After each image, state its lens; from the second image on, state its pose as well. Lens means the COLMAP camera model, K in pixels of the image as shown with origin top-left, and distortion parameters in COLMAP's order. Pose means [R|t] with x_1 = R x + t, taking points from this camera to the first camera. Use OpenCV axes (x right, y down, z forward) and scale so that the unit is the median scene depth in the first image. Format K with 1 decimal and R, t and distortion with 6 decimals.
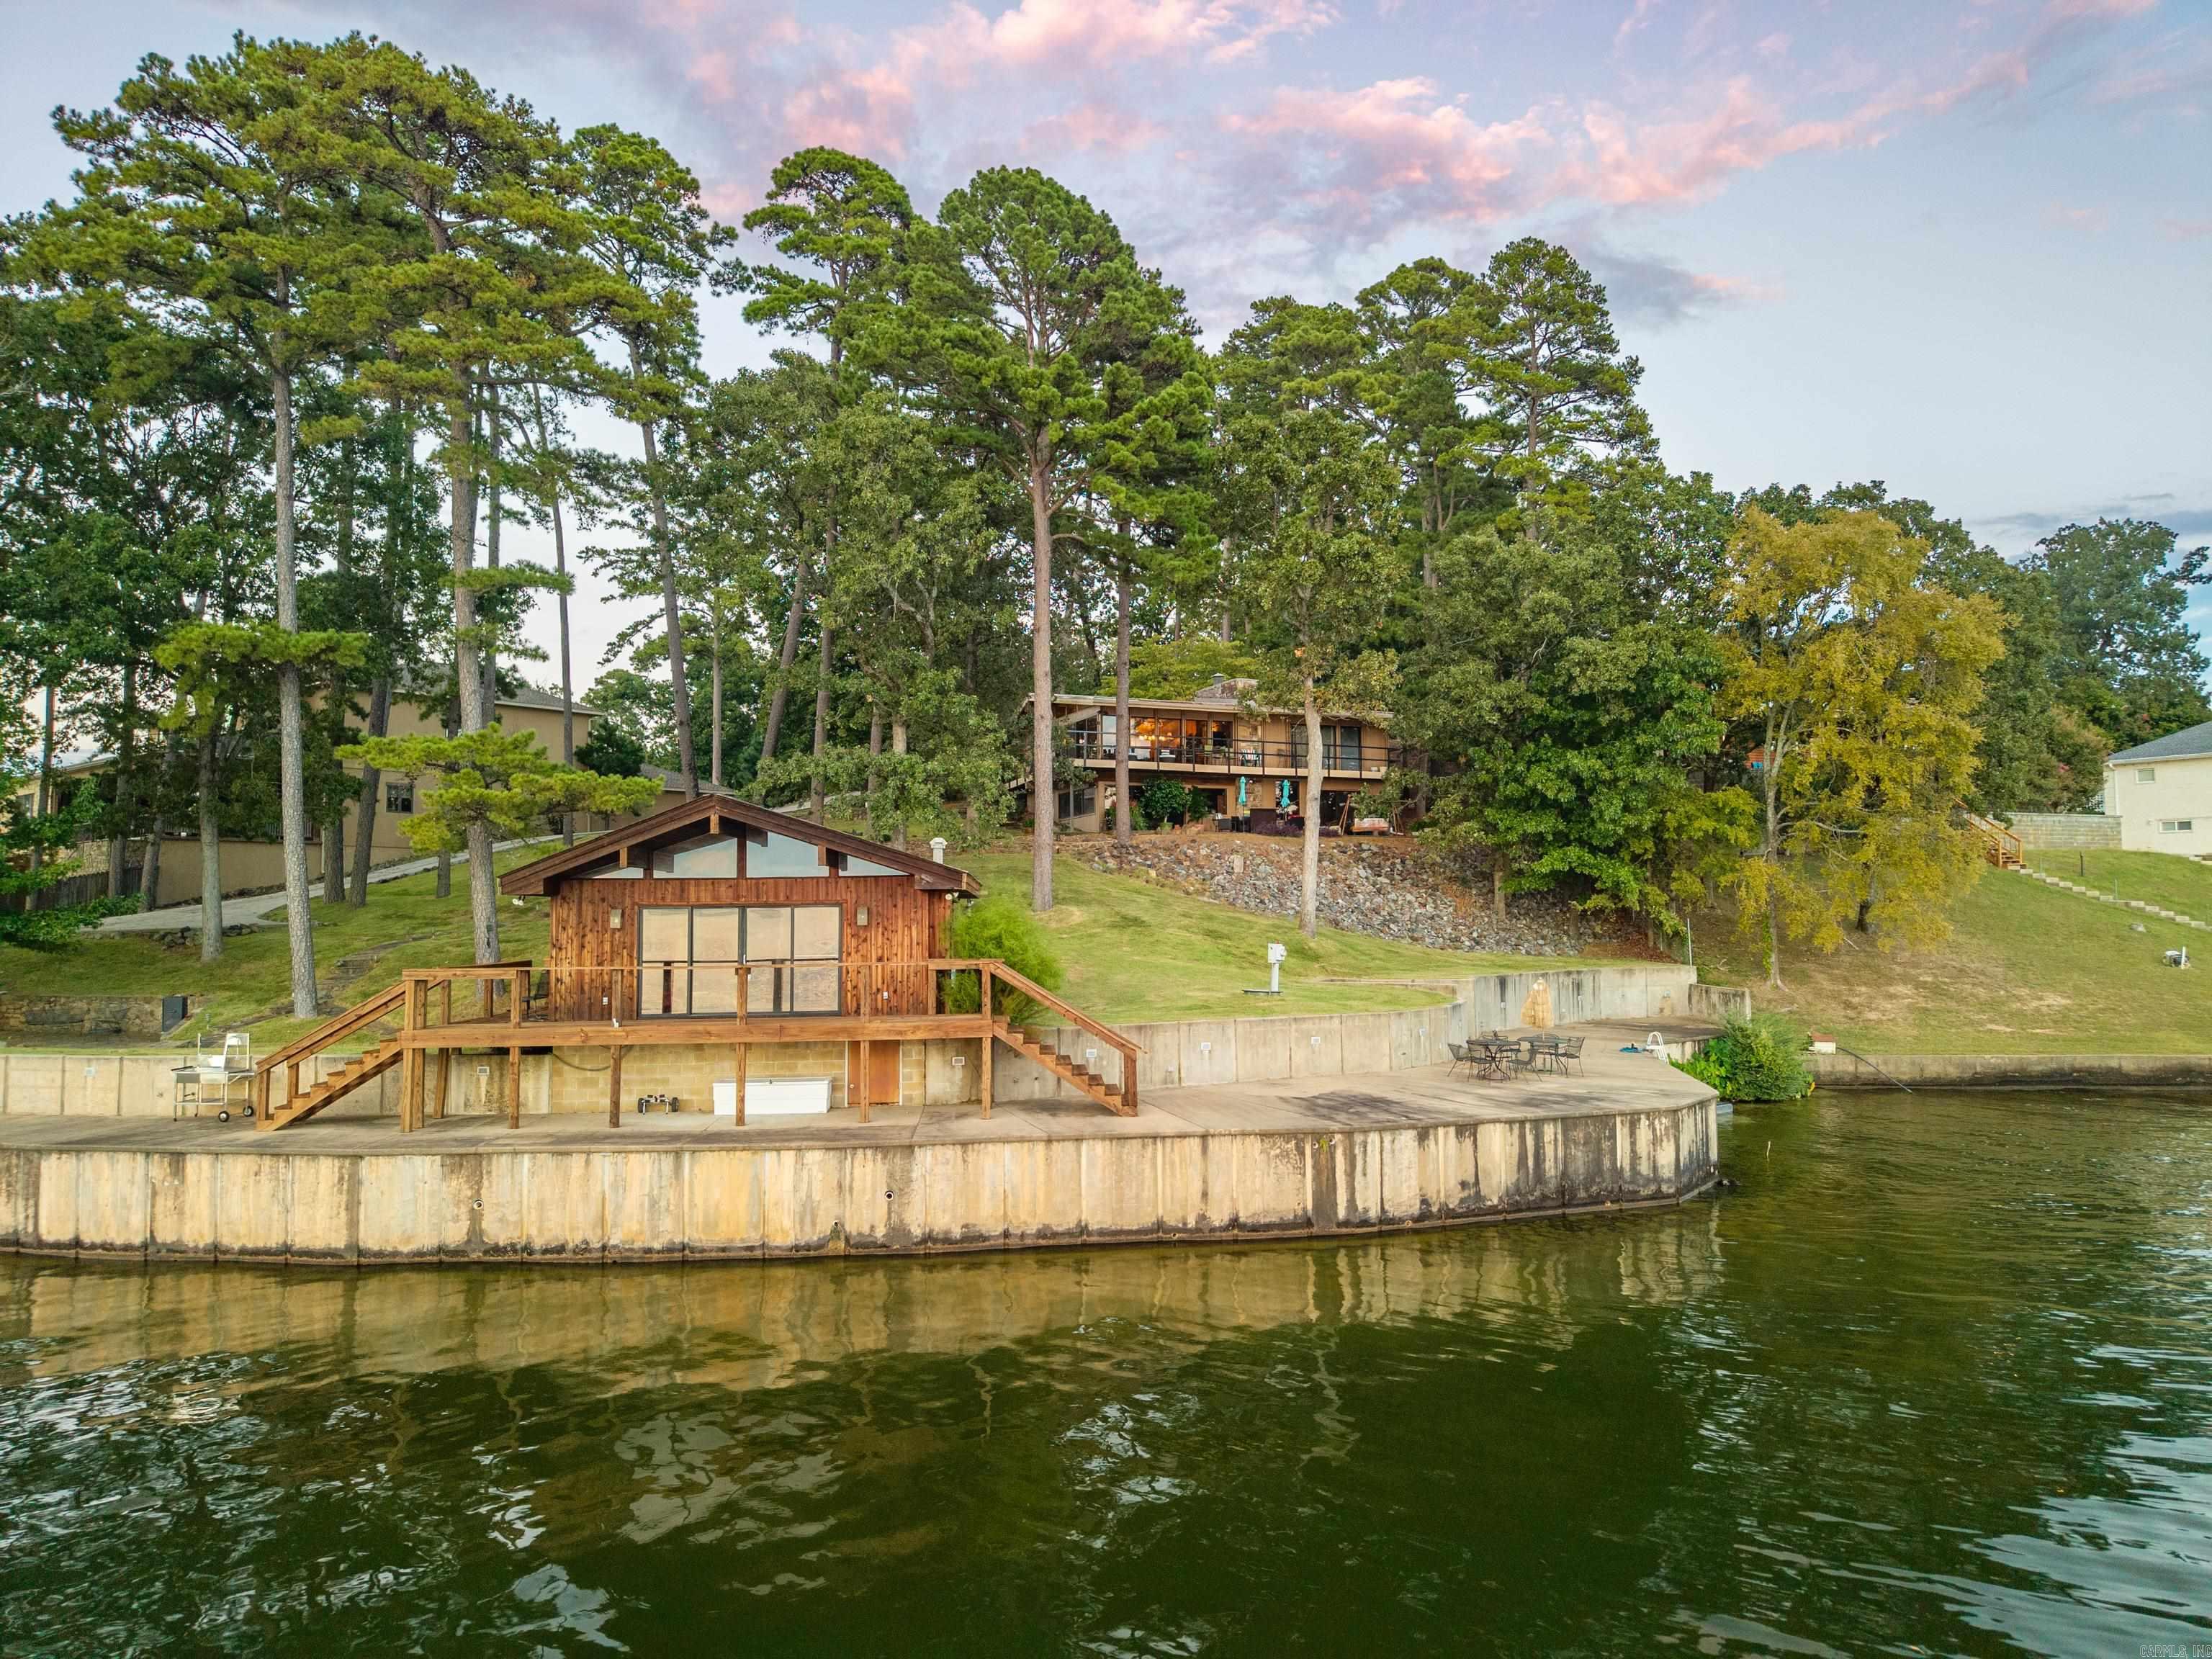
lens RADIAL K [[1460.9, 0, 1106.0], [0, 1460.9, 829.5], [0, 0, 1]] dist [0.028888, -0.003904]
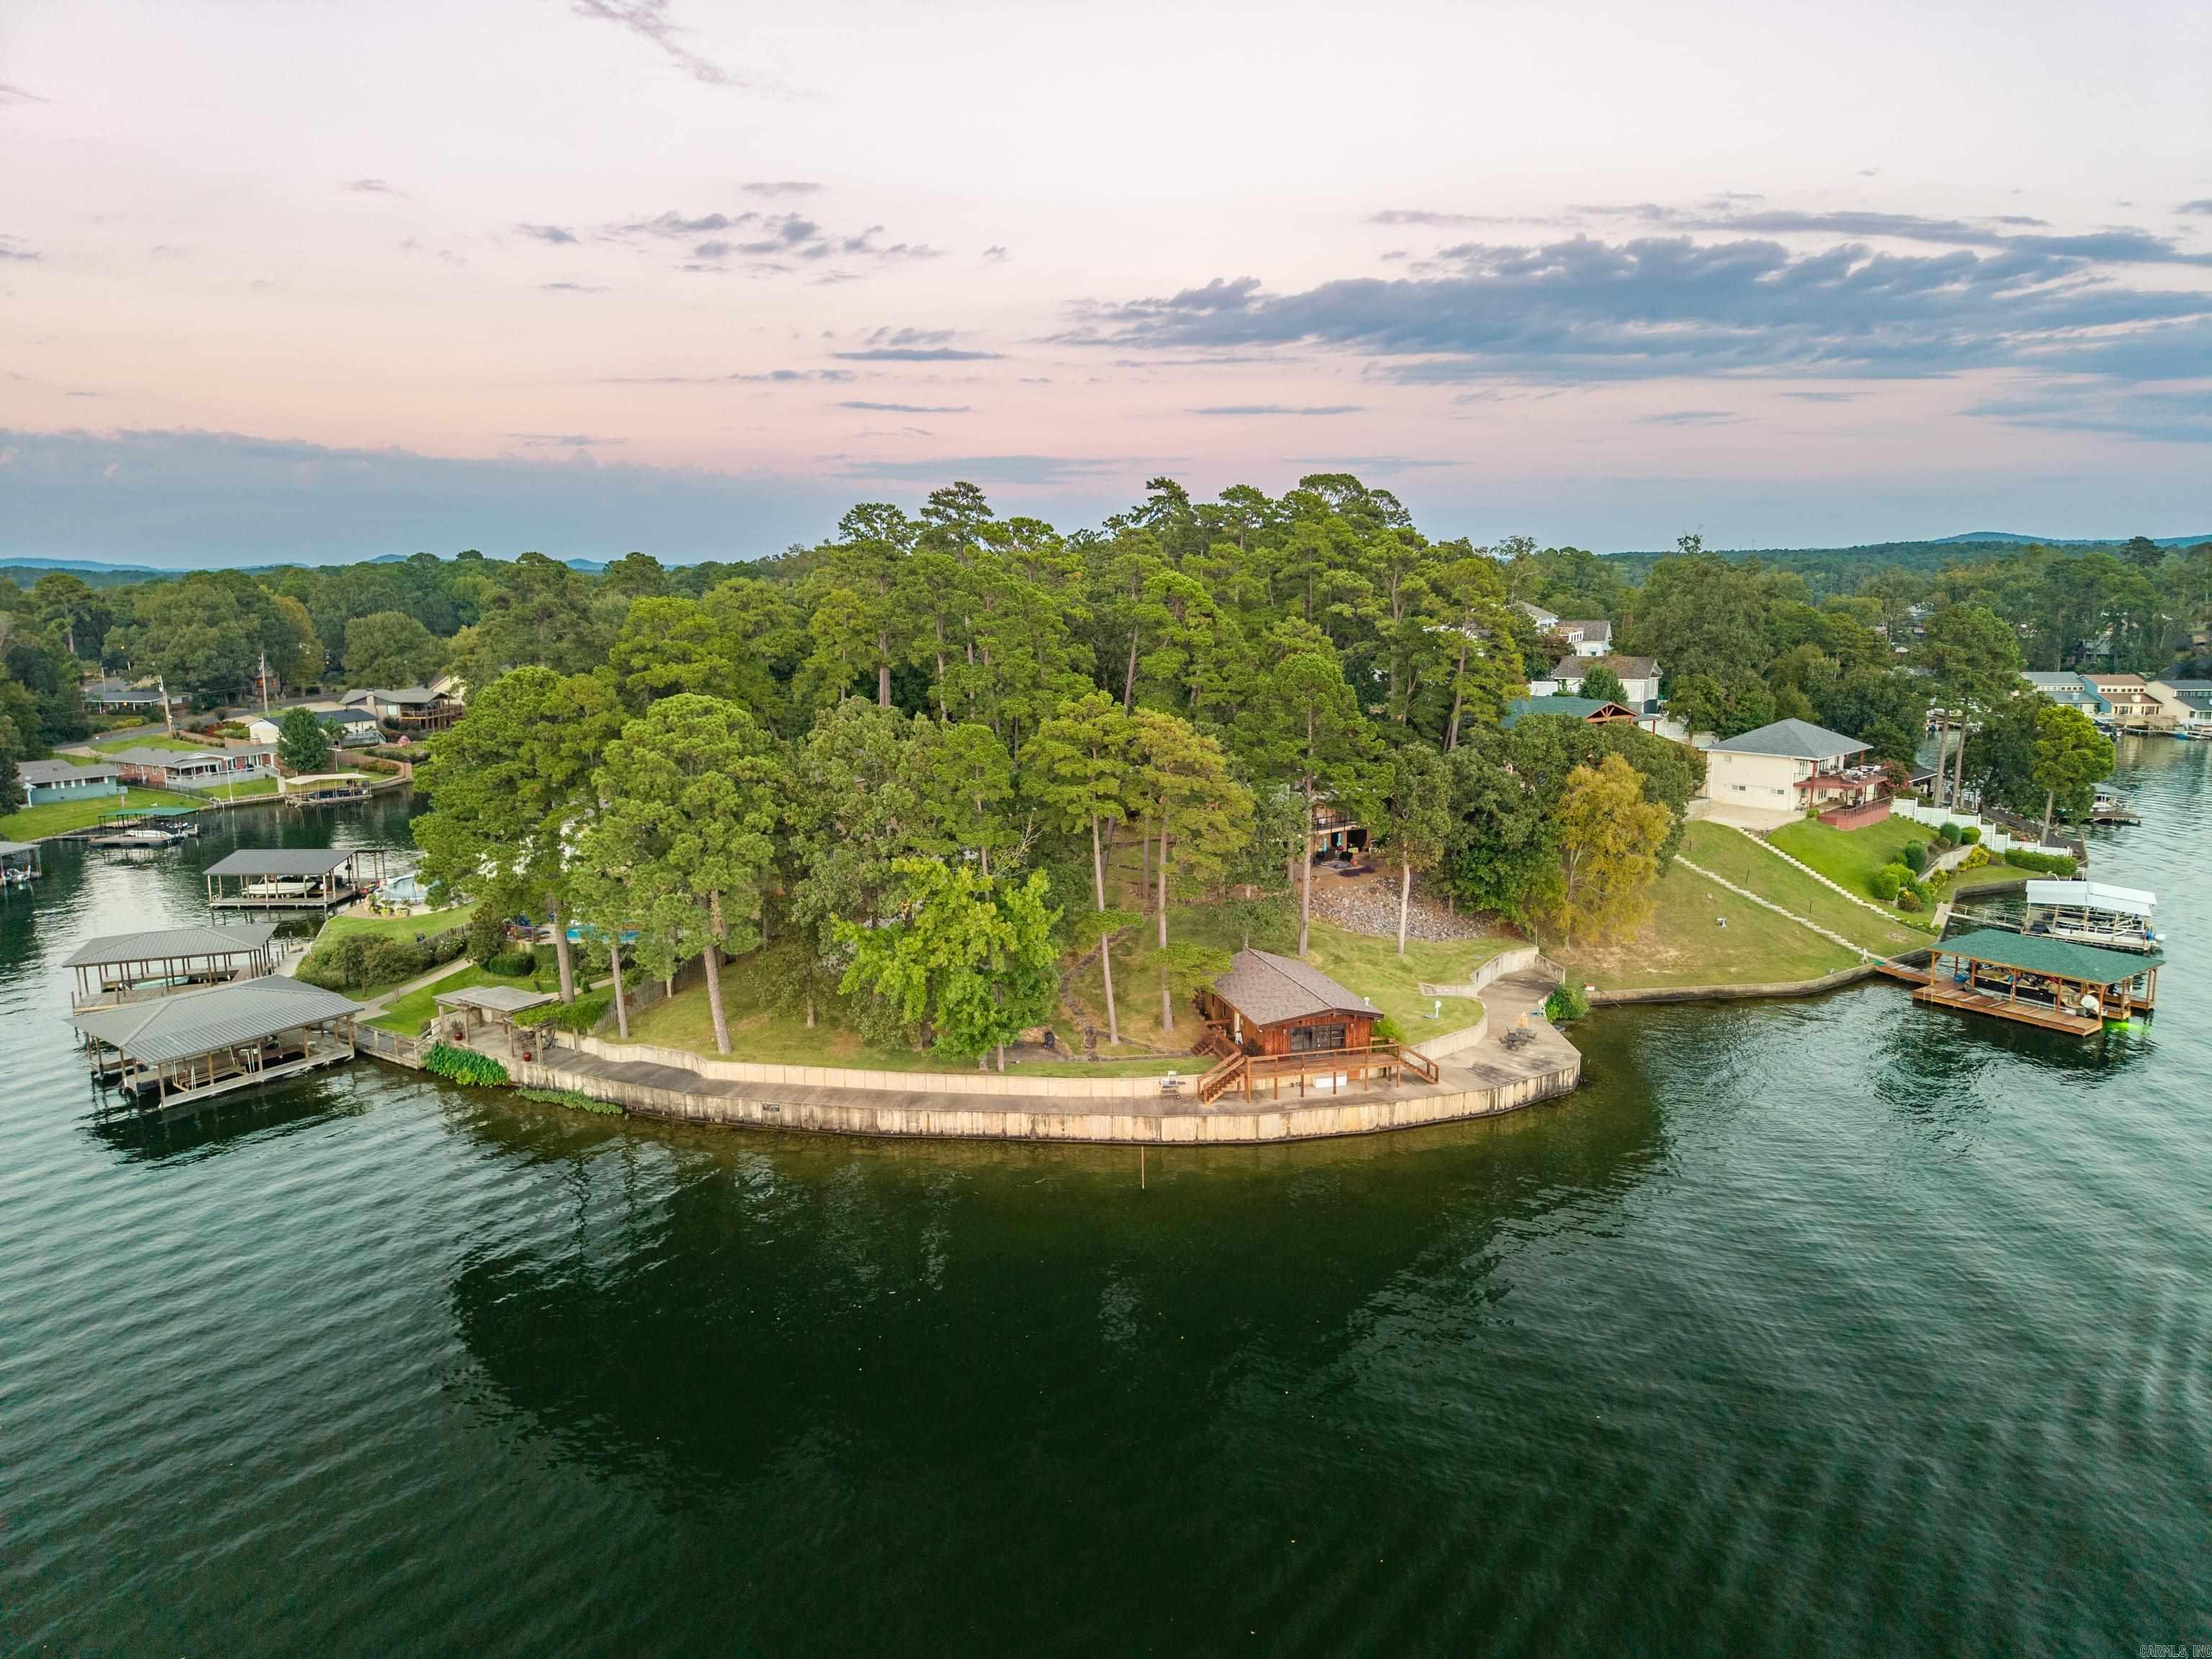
lens RADIAL K [[1460.9, 0, 1106.0], [0, 1460.9, 829.5], [0, 0, 1]] dist [0.028888, -0.003904]
pose [[0.978721, -0.030465, 0.202920, -1.462071], [-0.015009, 0.975639, 0.218870, -1.162751], [-0.204645, -0.217258, 0.954421, -2.068898]]
